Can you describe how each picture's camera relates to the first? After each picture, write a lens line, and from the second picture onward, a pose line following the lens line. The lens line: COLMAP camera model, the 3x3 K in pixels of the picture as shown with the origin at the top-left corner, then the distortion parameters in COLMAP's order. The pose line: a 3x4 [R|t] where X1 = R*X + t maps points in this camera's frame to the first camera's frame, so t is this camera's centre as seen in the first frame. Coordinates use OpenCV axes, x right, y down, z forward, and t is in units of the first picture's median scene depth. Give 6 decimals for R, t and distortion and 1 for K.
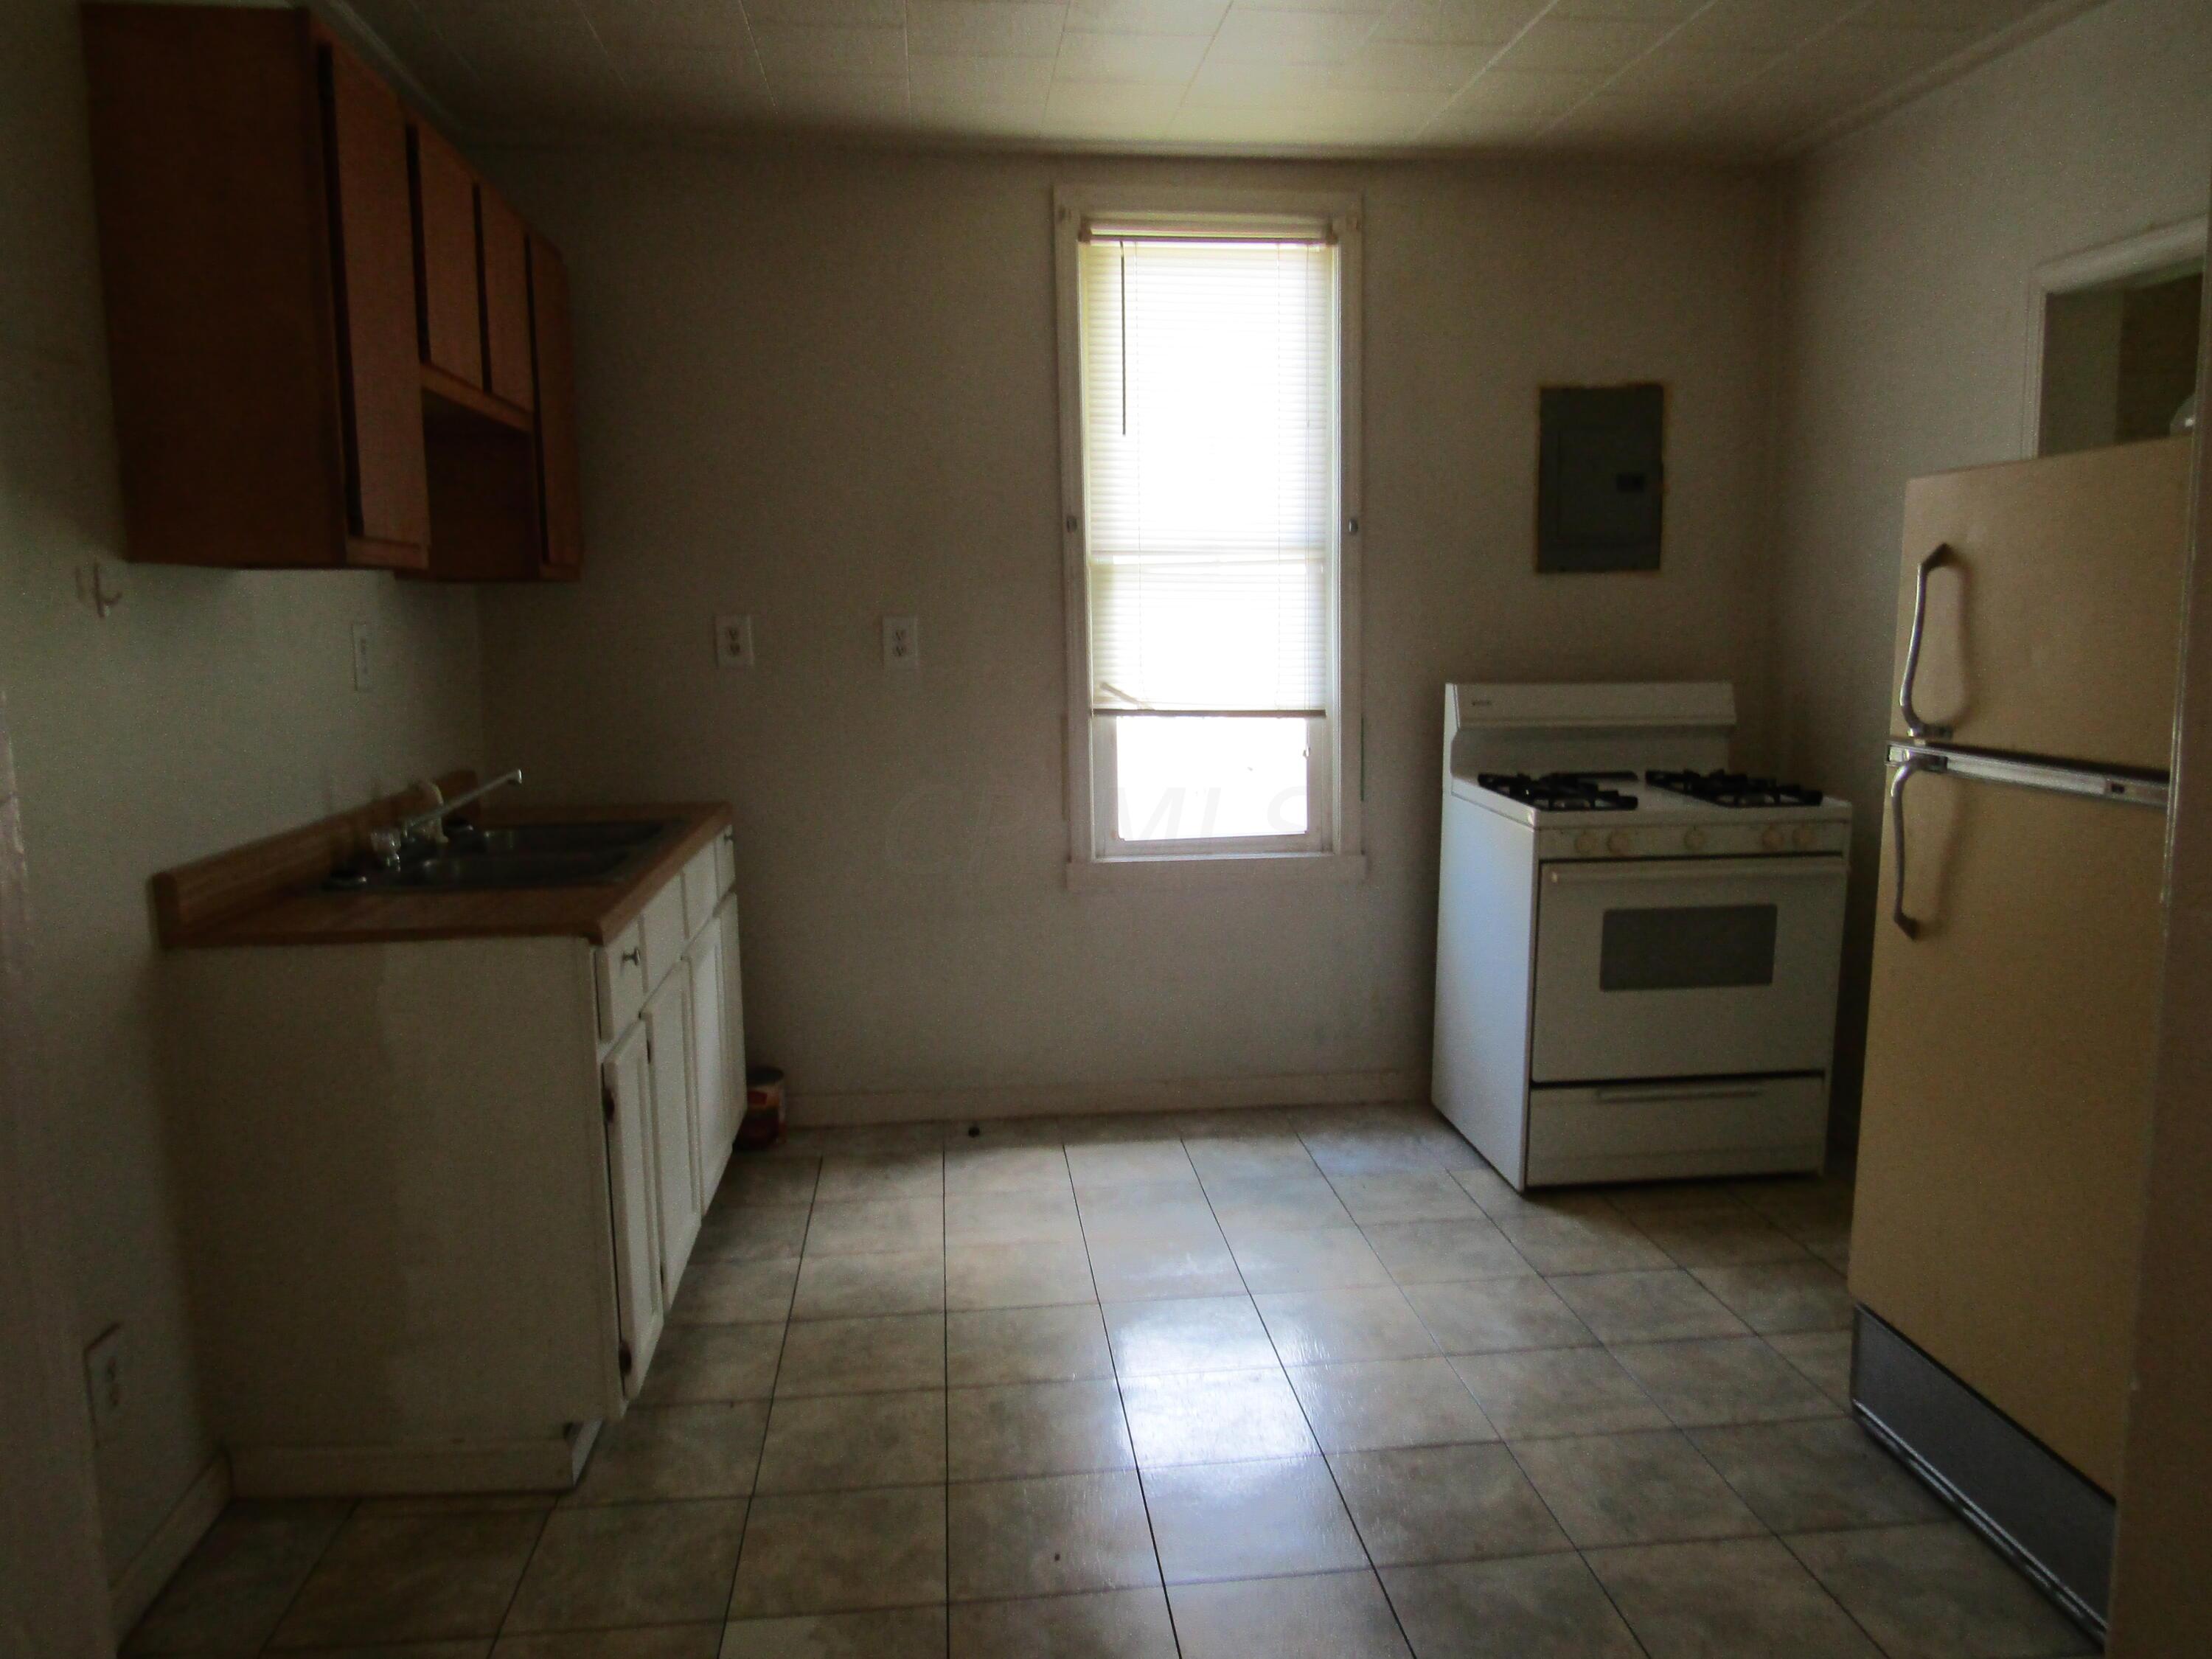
lens RADIAL K [[1567.3, 0, 1106.0], [0, 1567.3, 829.5], [0, 0, 1]] dist [-0.015437, 0.002969]
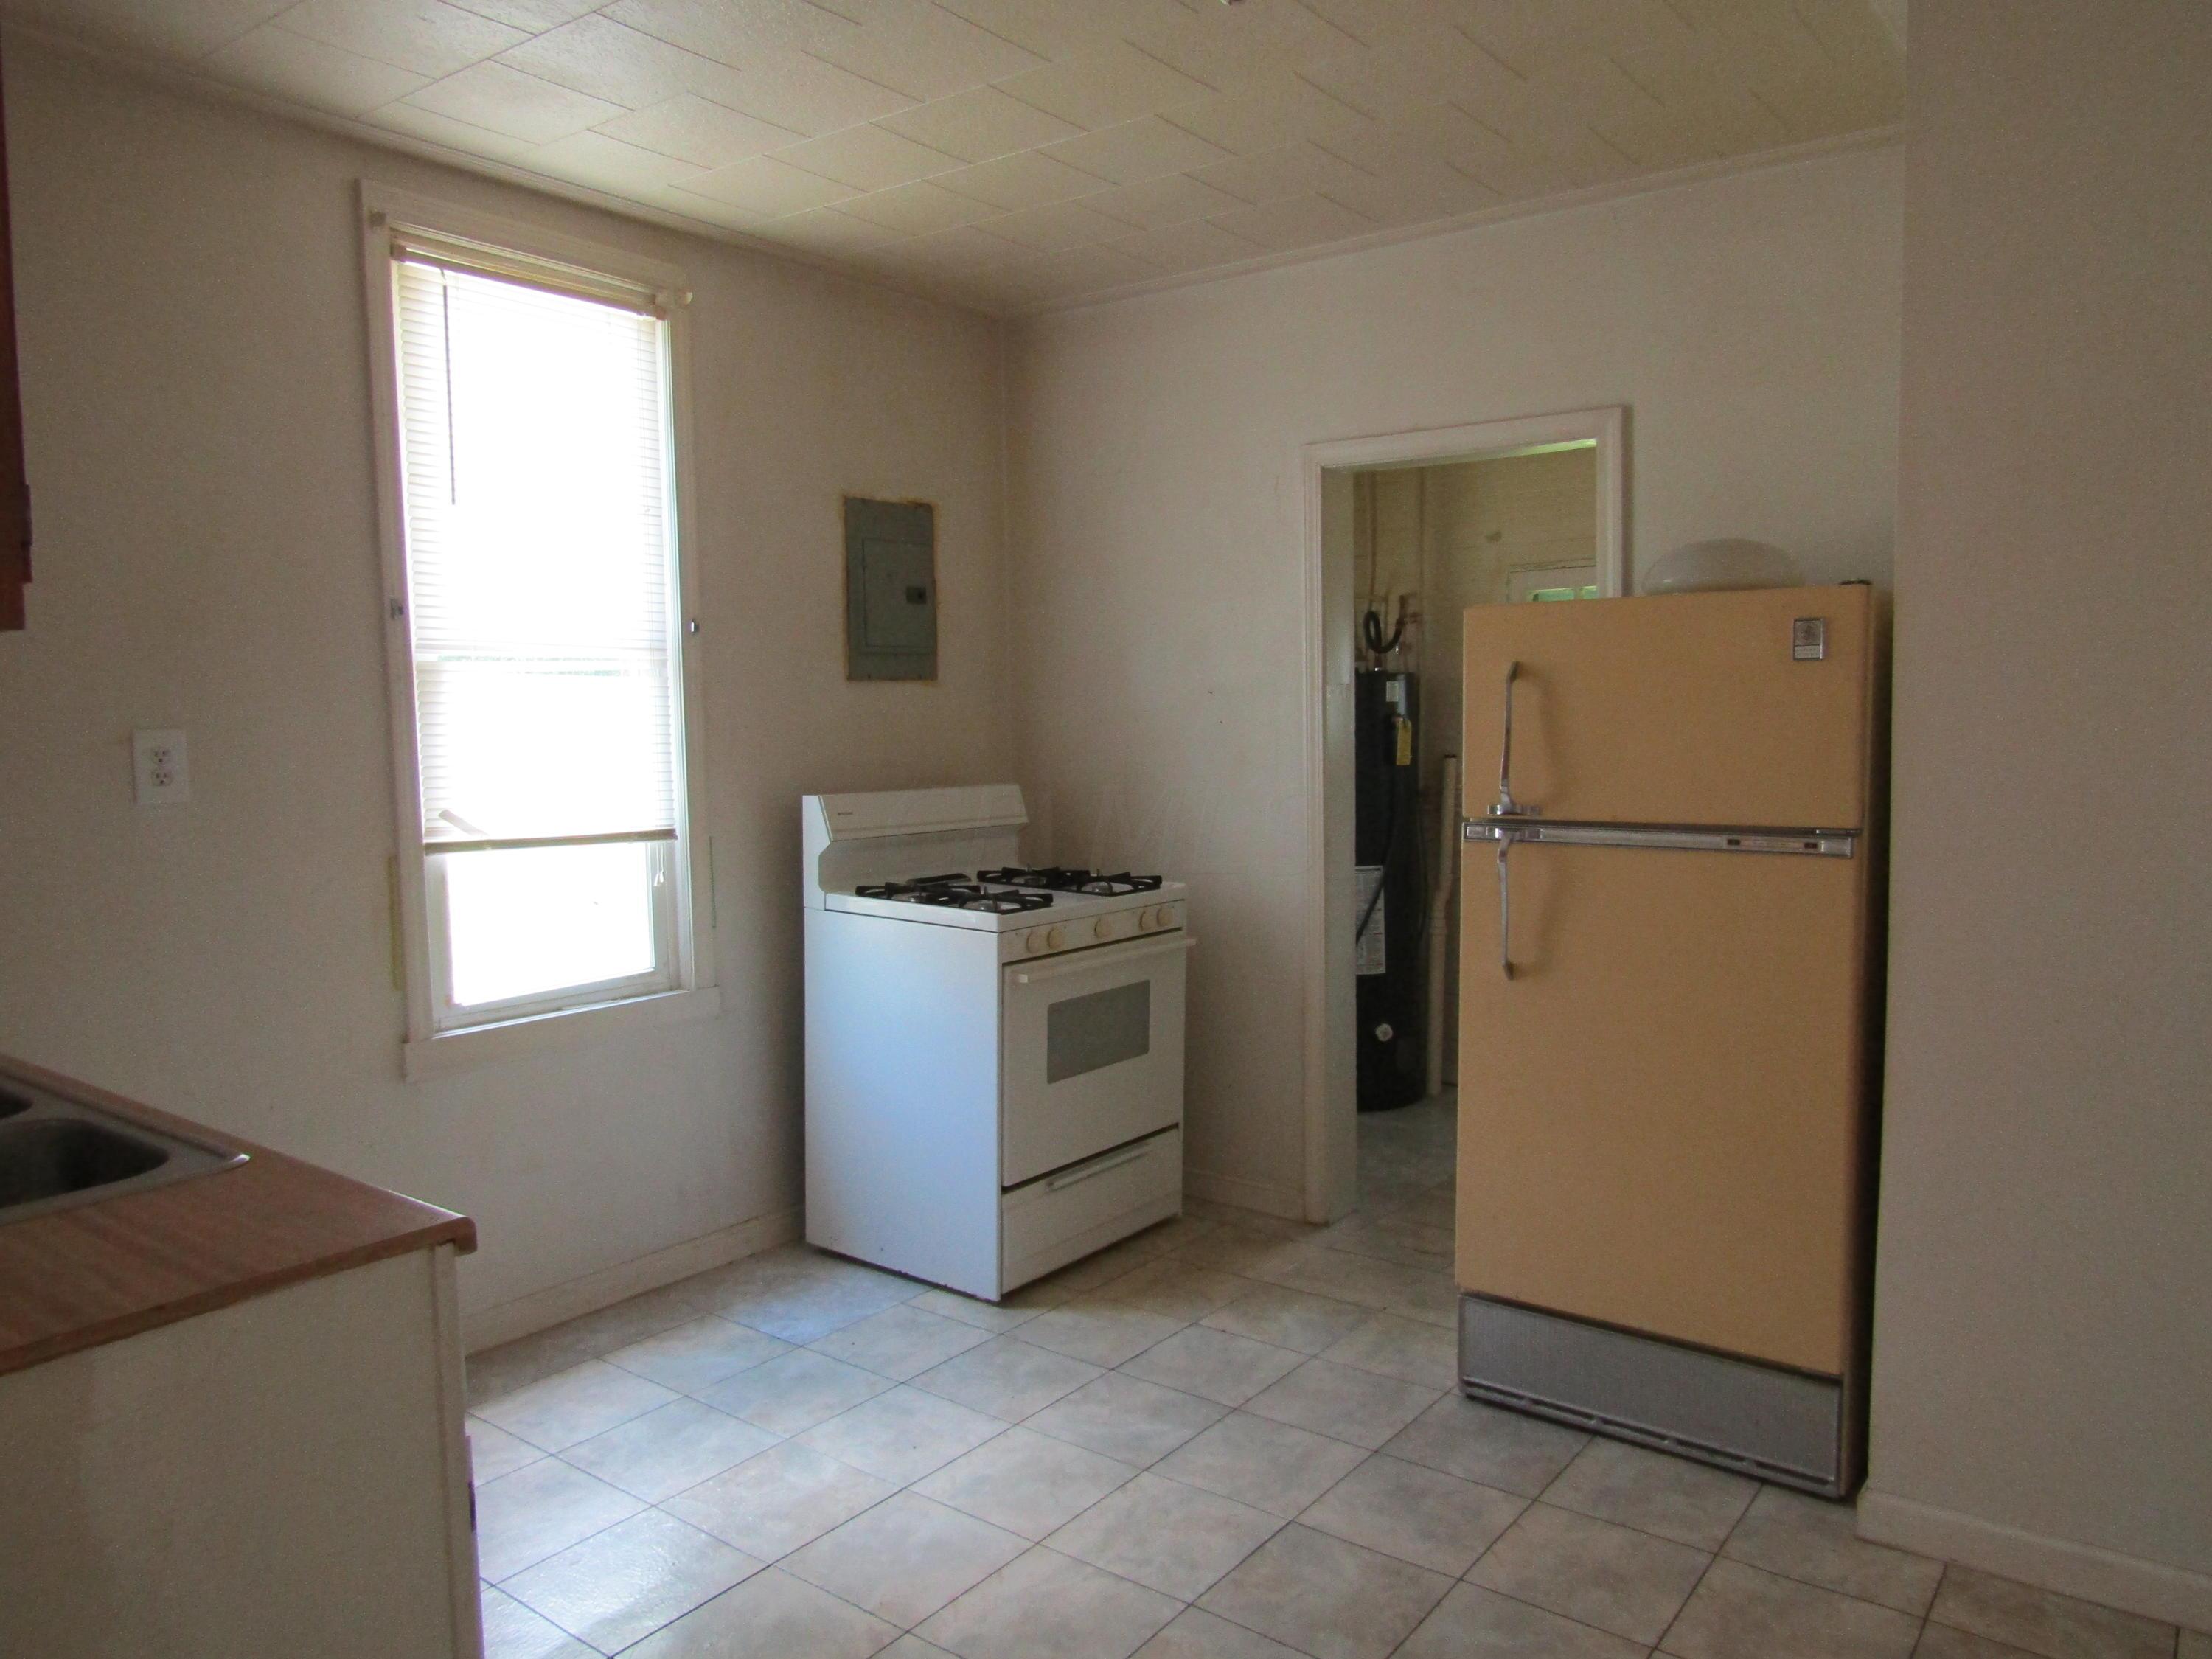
lens RADIAL K [[1567.3, 0, 1106.0], [0, 1567.3, 829.5], [0, 0, 1]] dist [-0.015437, 0.002969]
pose [[0.684127, -0.053061, 0.727430, -0.354594], [0.104813, 0.994150, -0.026058, -0.029010], [-0.721793, 0.094071, 0.685686, 0.221363]]
